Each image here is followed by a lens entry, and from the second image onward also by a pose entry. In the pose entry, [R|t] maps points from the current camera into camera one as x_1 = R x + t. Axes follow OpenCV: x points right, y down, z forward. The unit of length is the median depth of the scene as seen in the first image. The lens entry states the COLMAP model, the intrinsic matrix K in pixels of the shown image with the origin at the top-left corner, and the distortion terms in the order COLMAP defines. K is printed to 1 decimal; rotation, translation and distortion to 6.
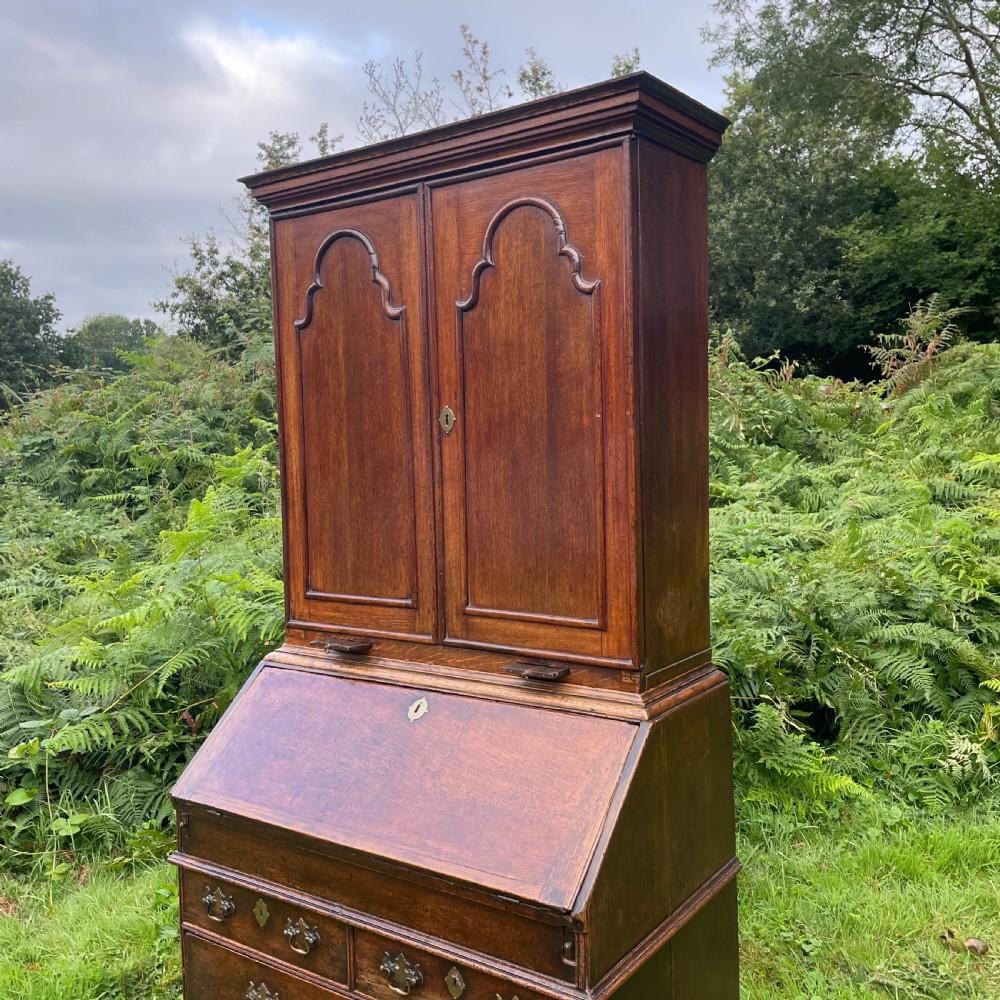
lens RADIAL K [[1002.6, 0, 506.9], [0, 1002.6, 497.0], [0, 0, 1]] dist [0.103113, -0.148037]
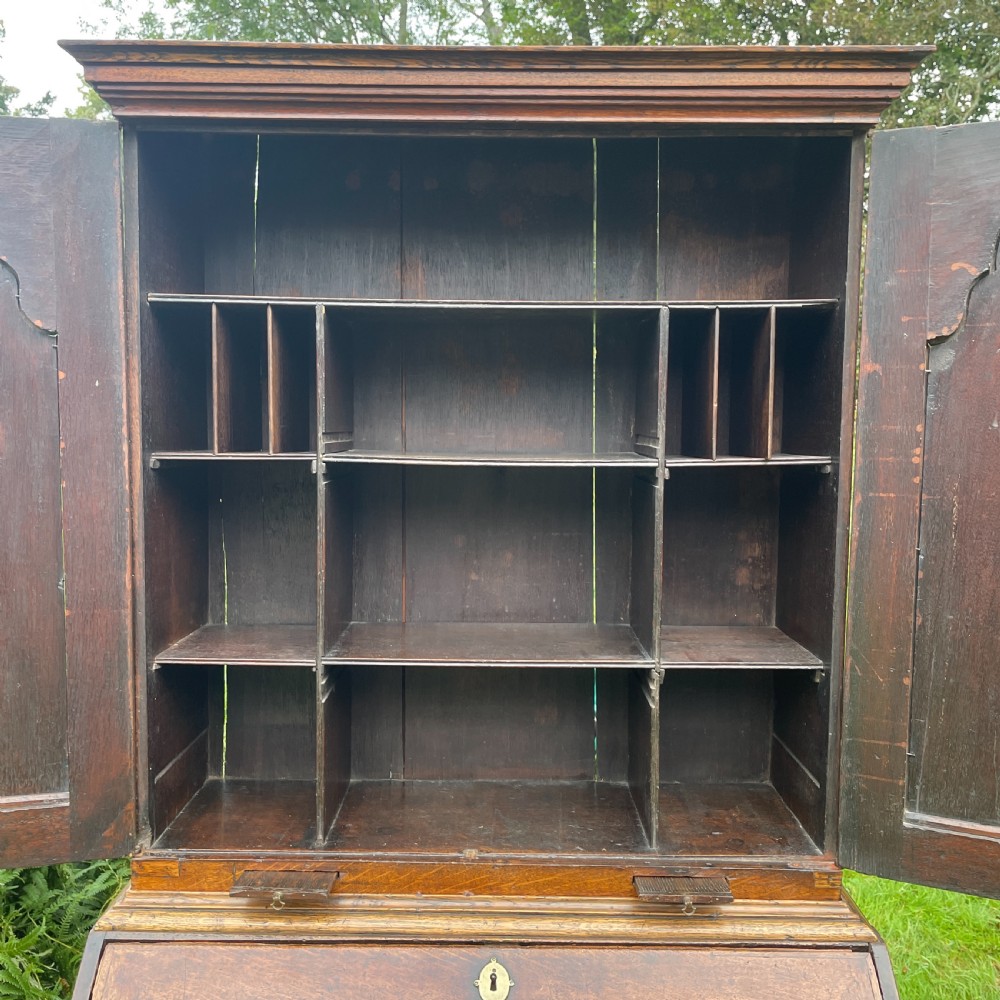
lens RADIAL K [[1004.2, 0, 502.9], [0, 1004.2, 495.5], [0, 0, 1]] dist [0.100489, -0.141718]
pose [[0.814280, -0.013022, 0.580326, -0.308127], [-0.000847, 0.999721, 0.023622, -0.071690], [-0.580472, -0.019727, 0.814041, 0.343185]]
